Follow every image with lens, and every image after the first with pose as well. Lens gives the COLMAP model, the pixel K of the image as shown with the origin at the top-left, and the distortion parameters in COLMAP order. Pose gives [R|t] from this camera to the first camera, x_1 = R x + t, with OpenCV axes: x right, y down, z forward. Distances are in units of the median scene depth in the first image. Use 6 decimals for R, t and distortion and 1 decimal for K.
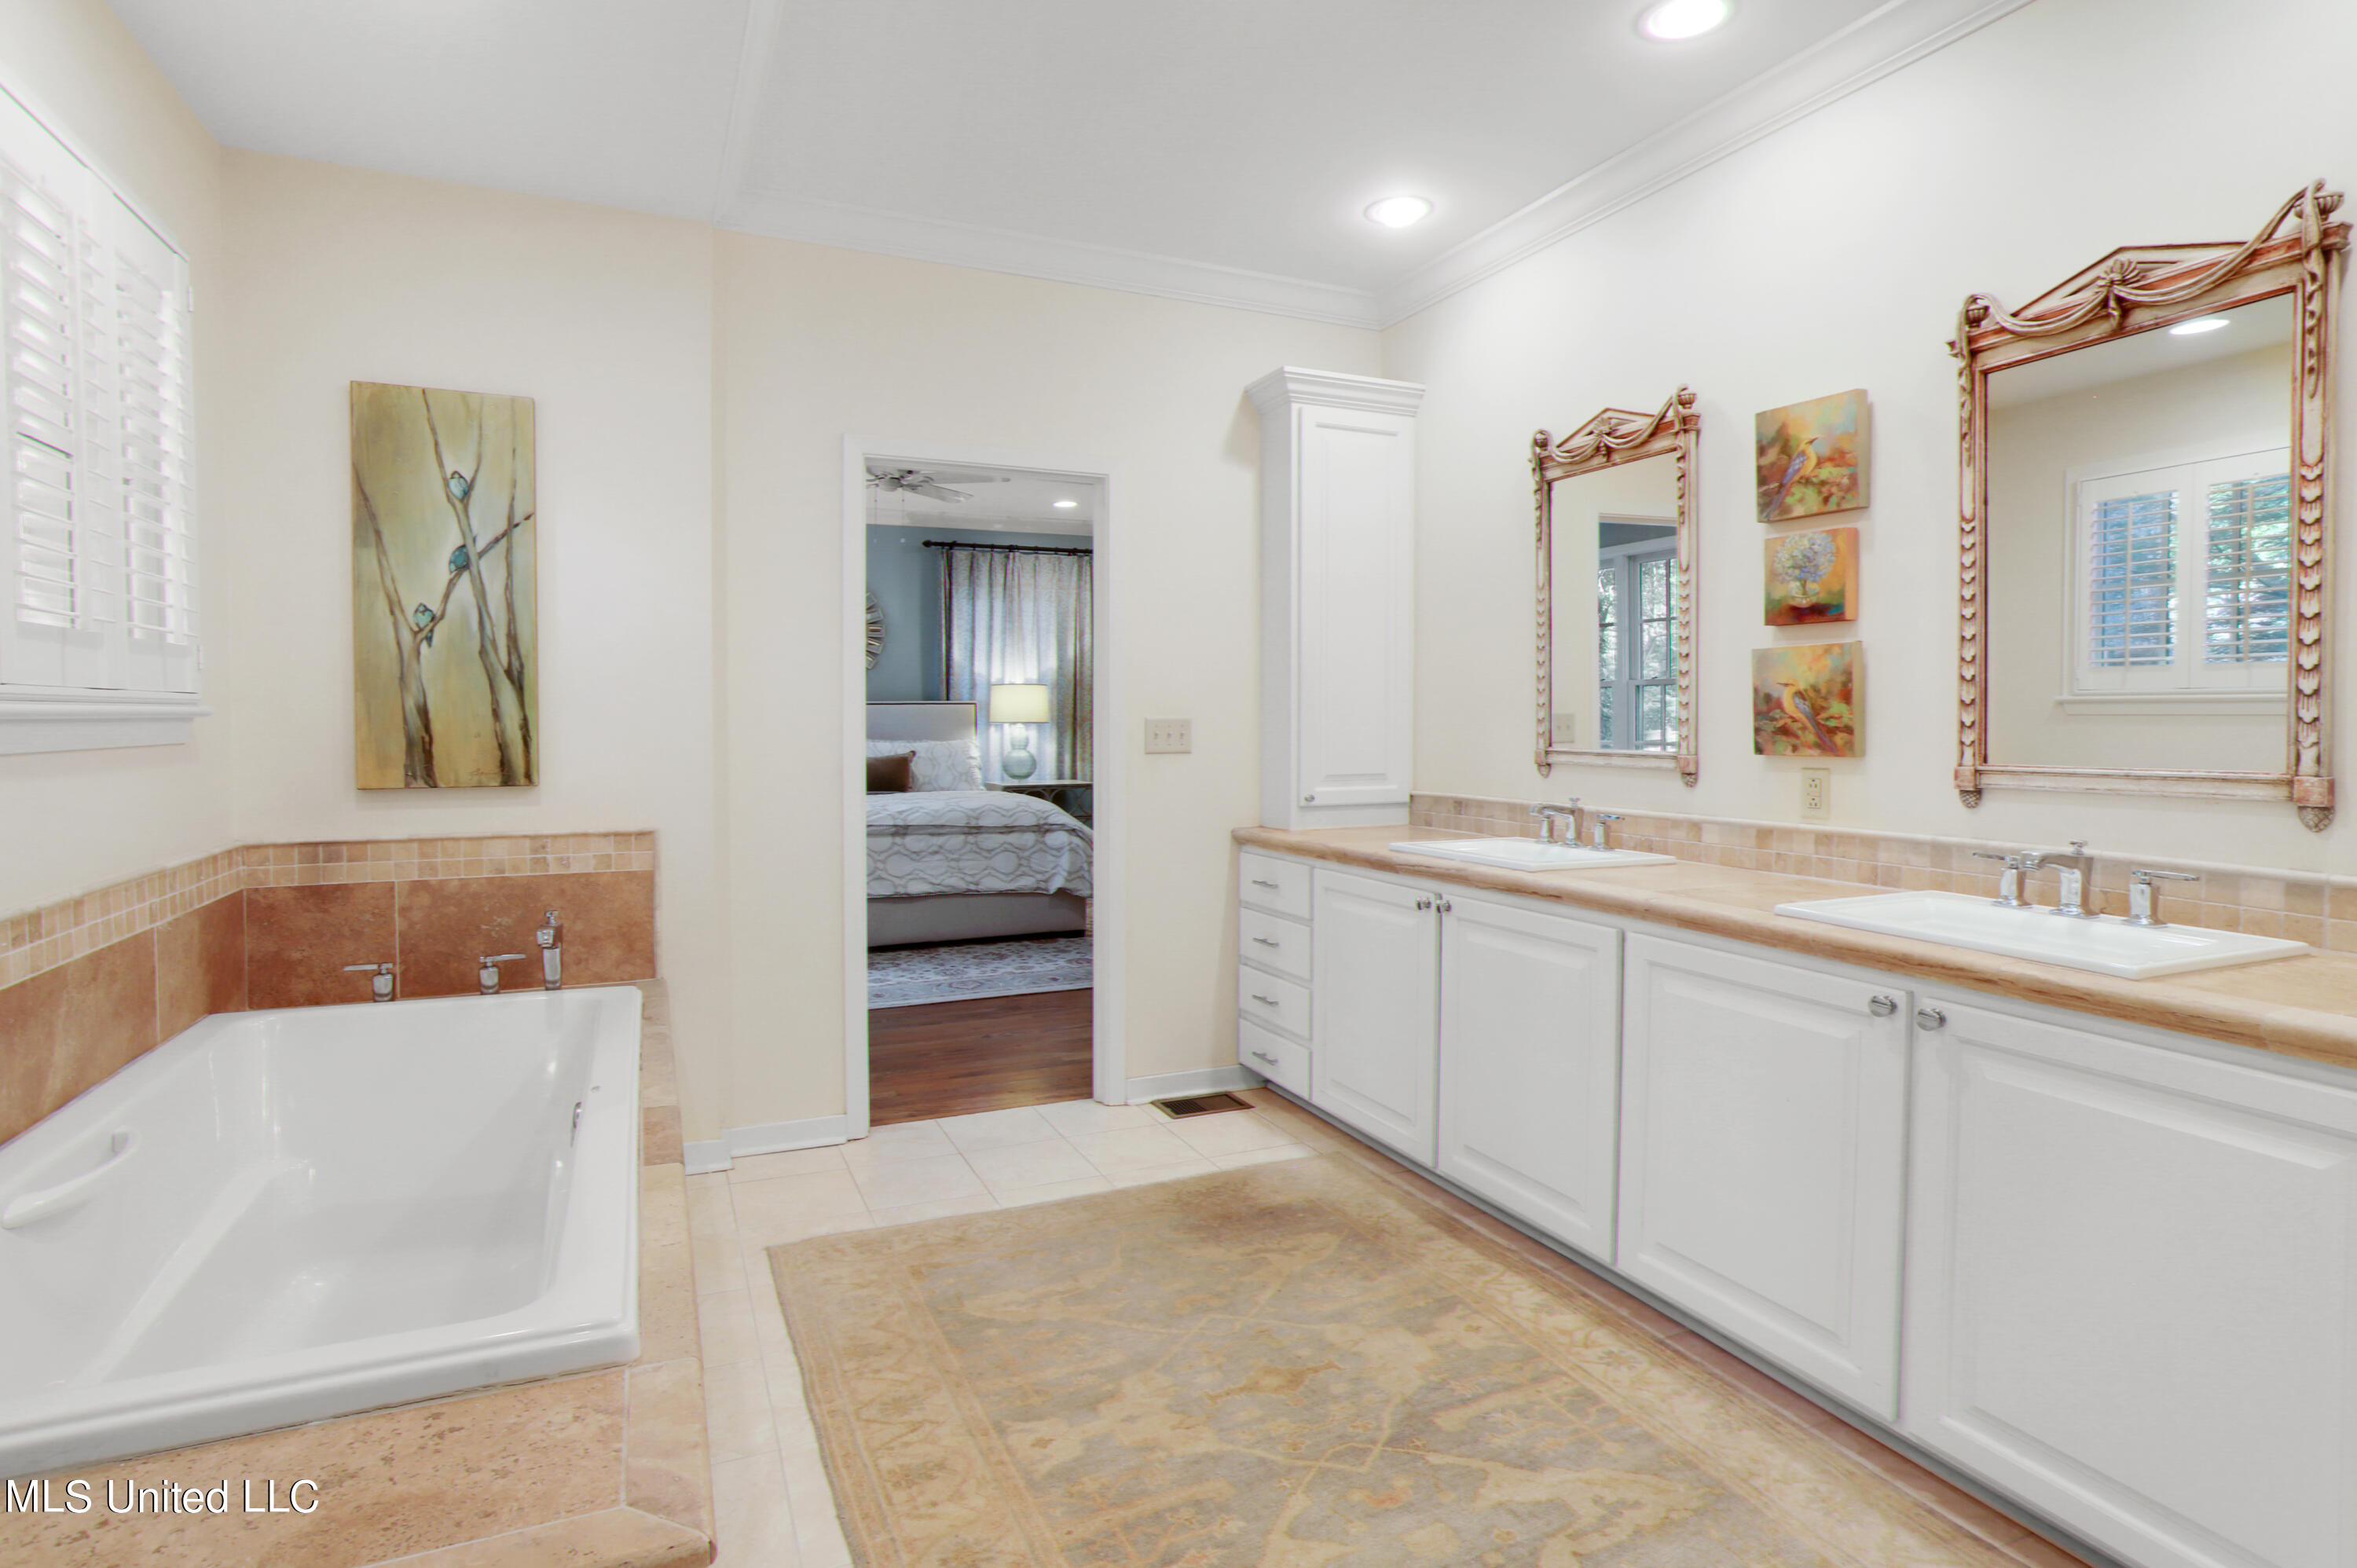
lens RADIAL K [[1169.9, 0, 1176.4], [0, 1169.9, 741.4], [0, 0, 1]] dist [-0.064029, -0.000036]
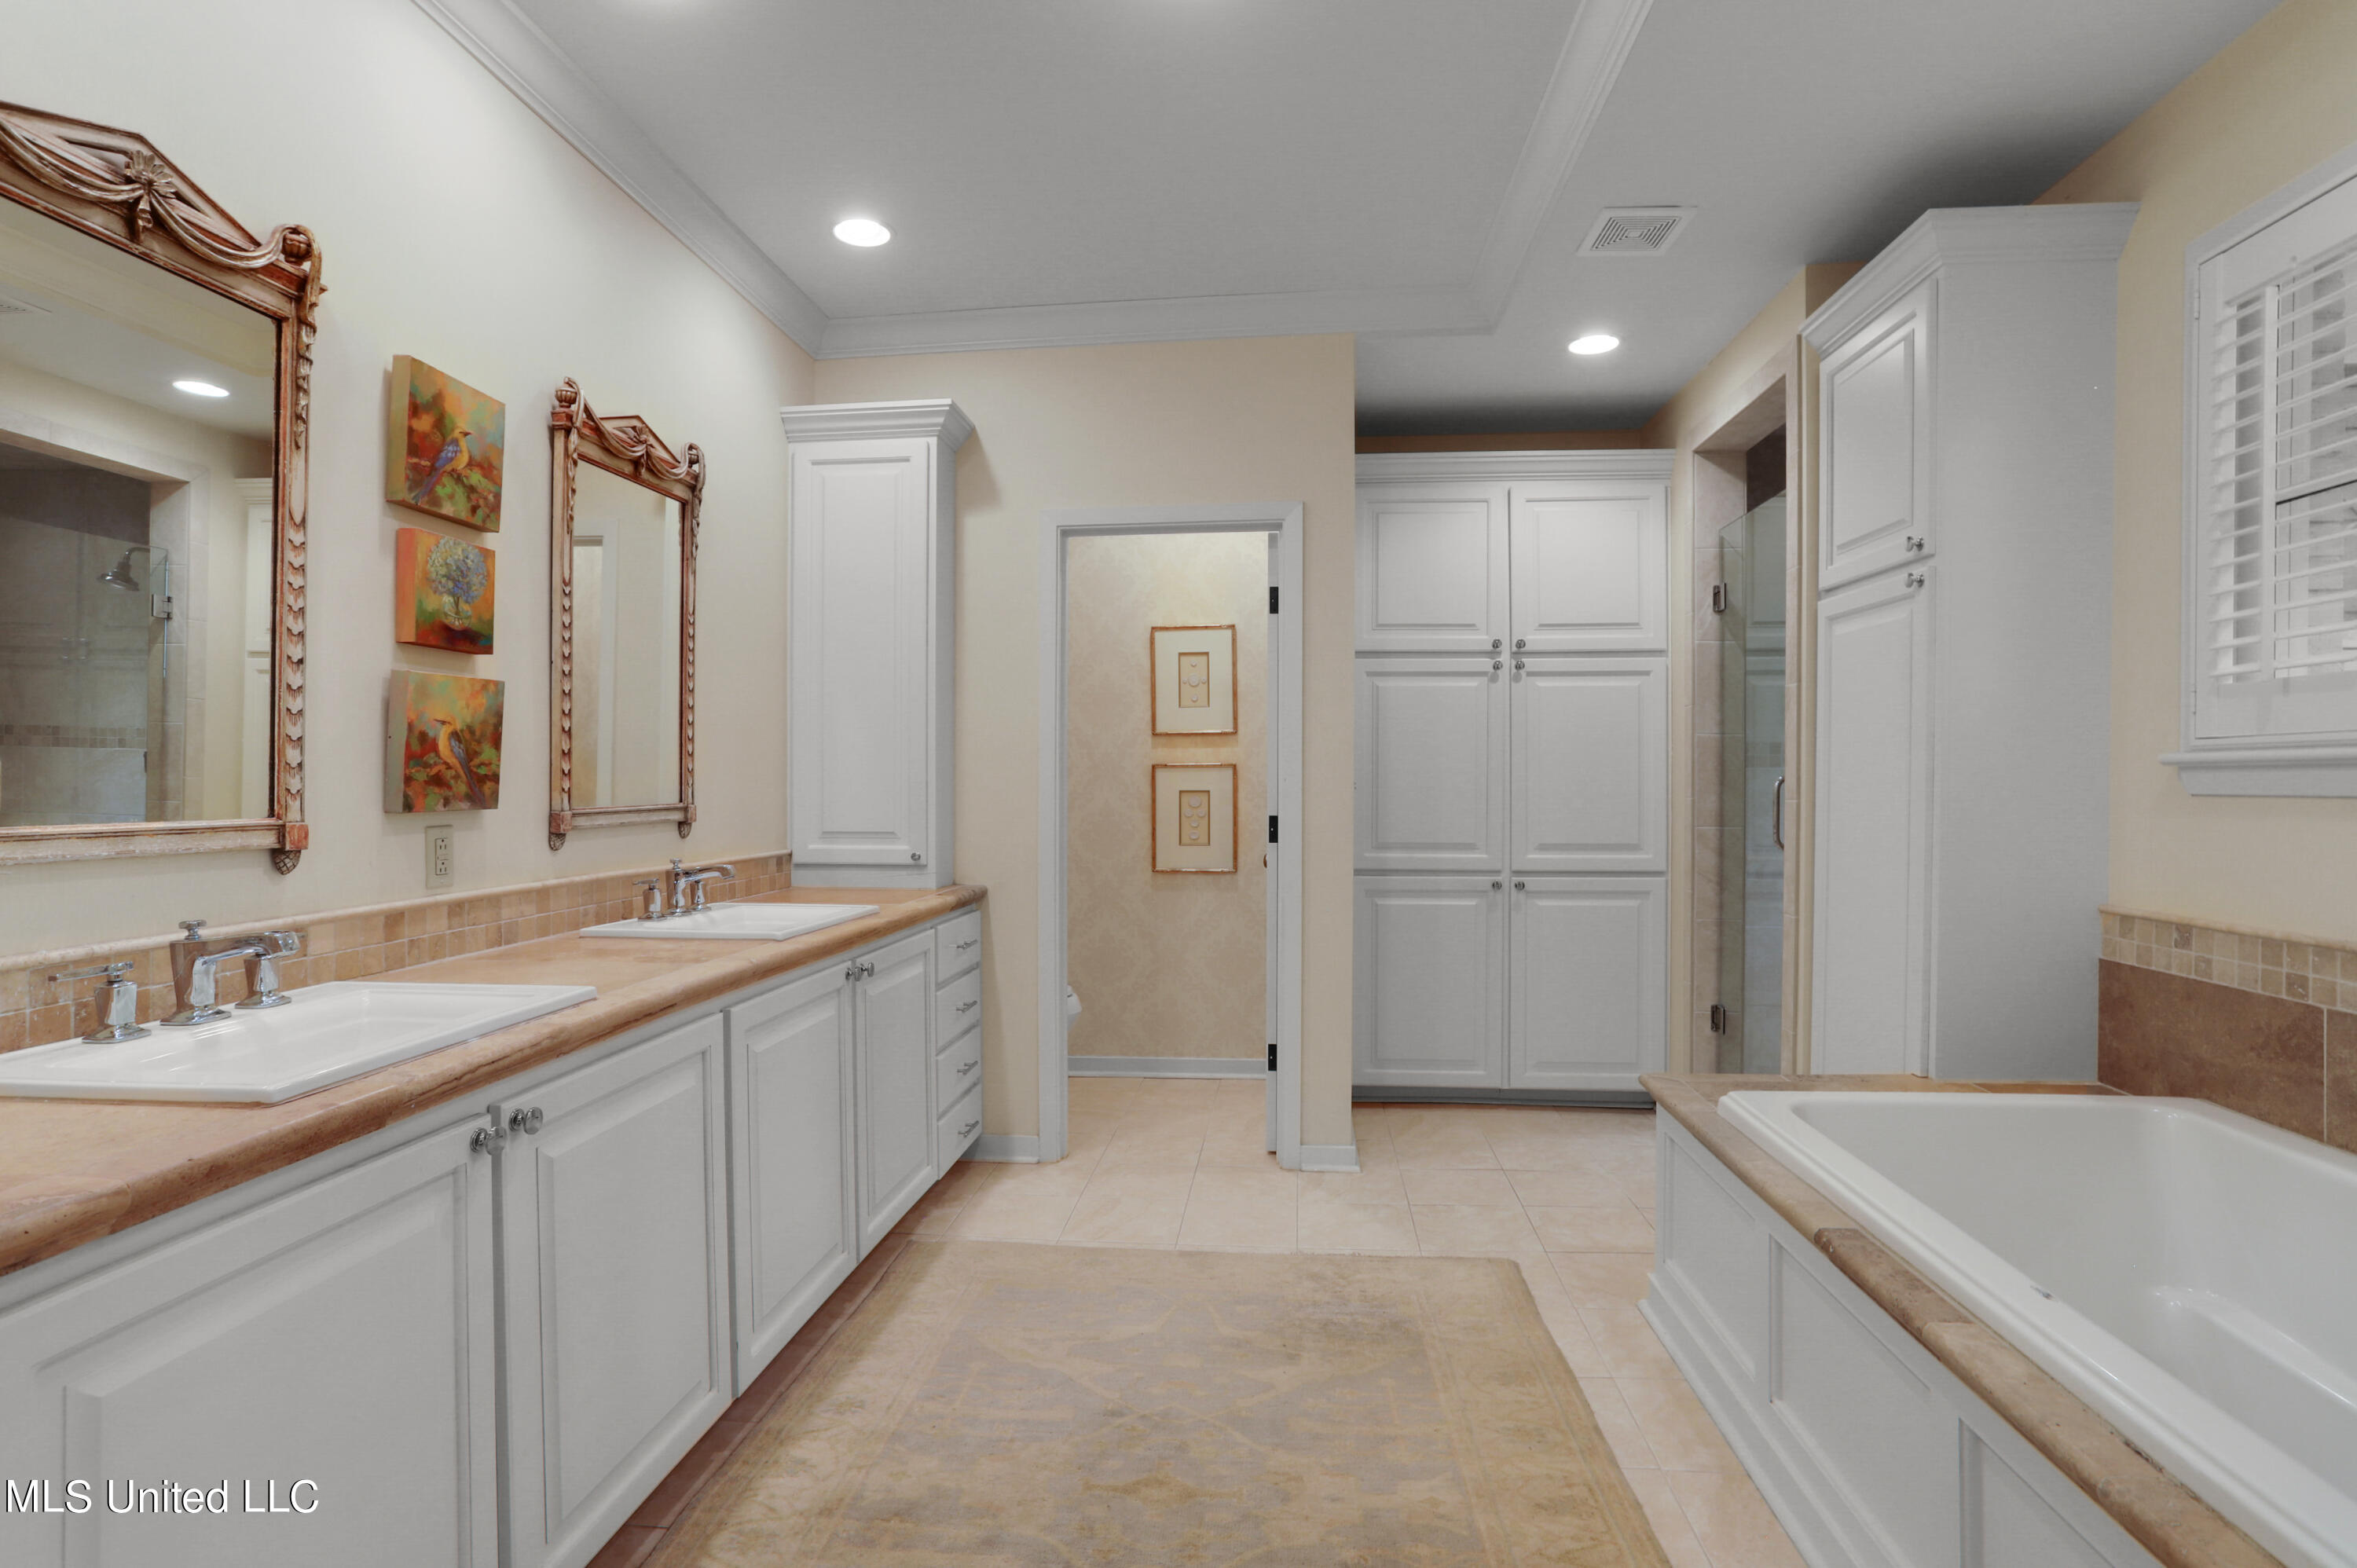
lens RADIAL K [[1141.6, 0, 1202.8], [0, 1141.6, 789.7], [0, 0, 1]] dist [-0.061189, 0.030633]
pose [[-0.873515, -0.000776, 0.486797, -0.310800], [0.014118, 0.999538, 0.026926, -0.016253], [-0.486593, 0.030393, -0.873100, 1.445968]]
